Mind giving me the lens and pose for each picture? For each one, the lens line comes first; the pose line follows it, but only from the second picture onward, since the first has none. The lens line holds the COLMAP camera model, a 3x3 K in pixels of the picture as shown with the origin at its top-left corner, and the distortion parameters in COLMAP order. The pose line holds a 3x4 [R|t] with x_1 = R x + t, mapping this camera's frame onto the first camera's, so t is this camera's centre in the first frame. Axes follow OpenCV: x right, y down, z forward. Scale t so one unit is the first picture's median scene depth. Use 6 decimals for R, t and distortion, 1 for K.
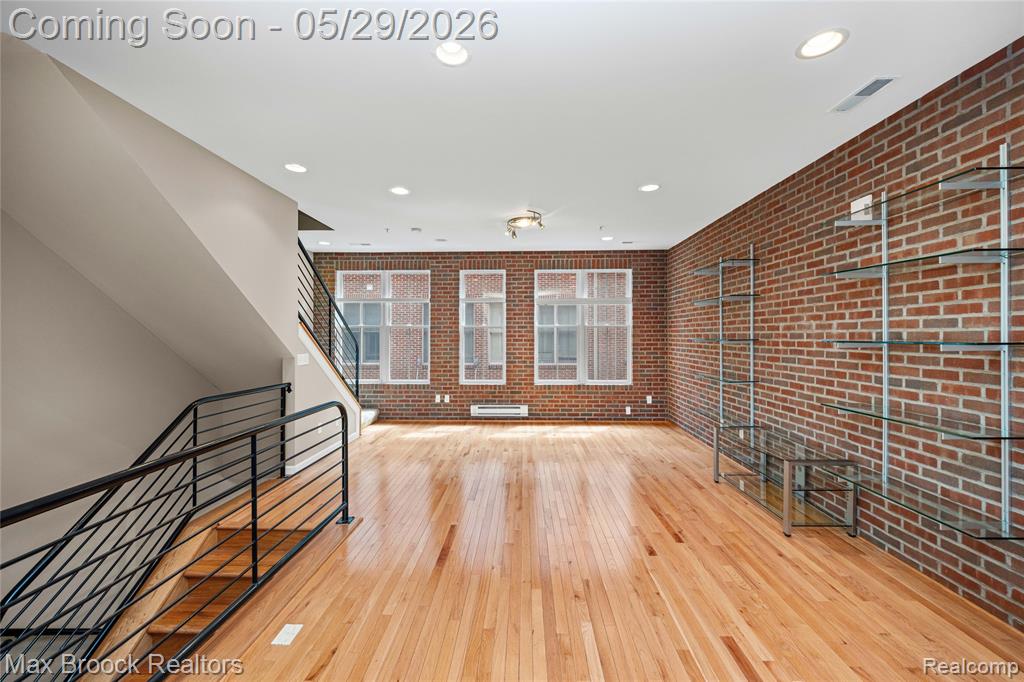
lens RADIAL K [[401.3, 0, 512.2], [0, 401.3, 336.4], [0, 0, 1]] dist [-0.001449, -0.000809]
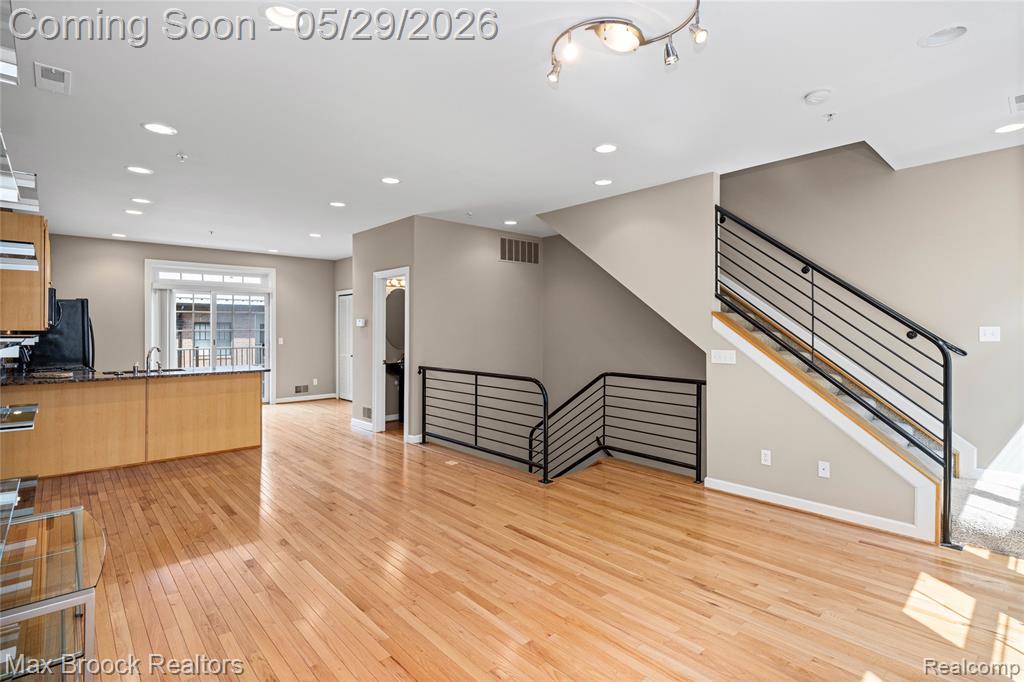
lens RADIAL K [[483.9, 0, 511.7], [0, 483.9, 331.8], [0, 0, 1]] dist [0.001823, -0.005032]
pose [[-0.710302, 0.005258, -0.703878, 0.482319], [0.001698, 0.999982, 0.005757, -0.000267], [0.703895, 0.002894, -0.710298, 1.388128]]
